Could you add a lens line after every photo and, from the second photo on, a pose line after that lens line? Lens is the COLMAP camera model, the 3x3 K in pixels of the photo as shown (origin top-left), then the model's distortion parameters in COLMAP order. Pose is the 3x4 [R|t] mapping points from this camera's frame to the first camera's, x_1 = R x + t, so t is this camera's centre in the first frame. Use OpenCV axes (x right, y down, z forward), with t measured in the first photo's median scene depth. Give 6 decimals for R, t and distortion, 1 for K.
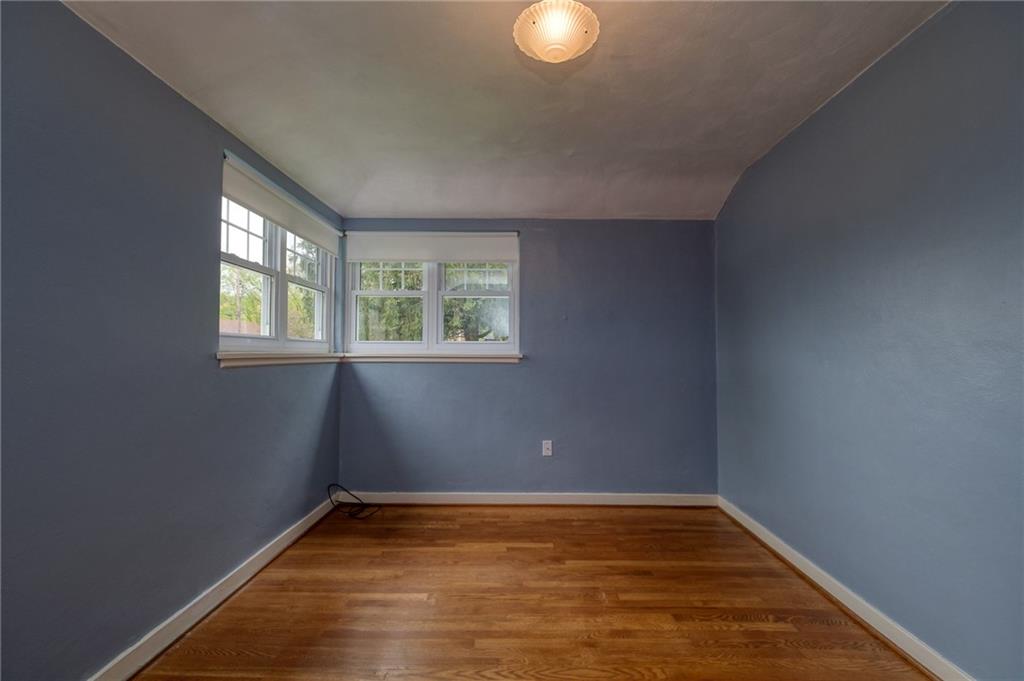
lens RADIAL K [[442.7, 0, 511.1], [0, 442.7, 342.4], [0, 0, 1]] dist [0.003298, -0.003592]
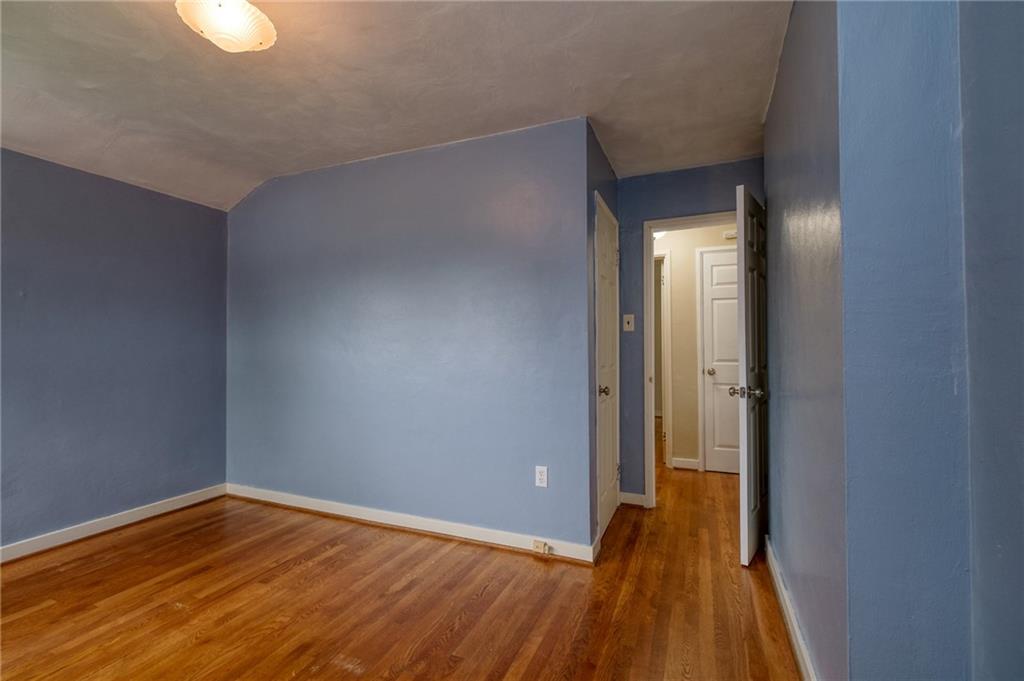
lens RADIAL K [[442.7, 0, 510.3], [0, 442.7, 342.6], [0, 0, 1]] dist [0.003298, -0.003592]
pose [[0.398207, -0.002631, 0.917292, -0.327287], [-0.017481, 0.999793, 0.010456, -0.000216], [-0.917129, -0.020199, 0.398079, 0.004286]]
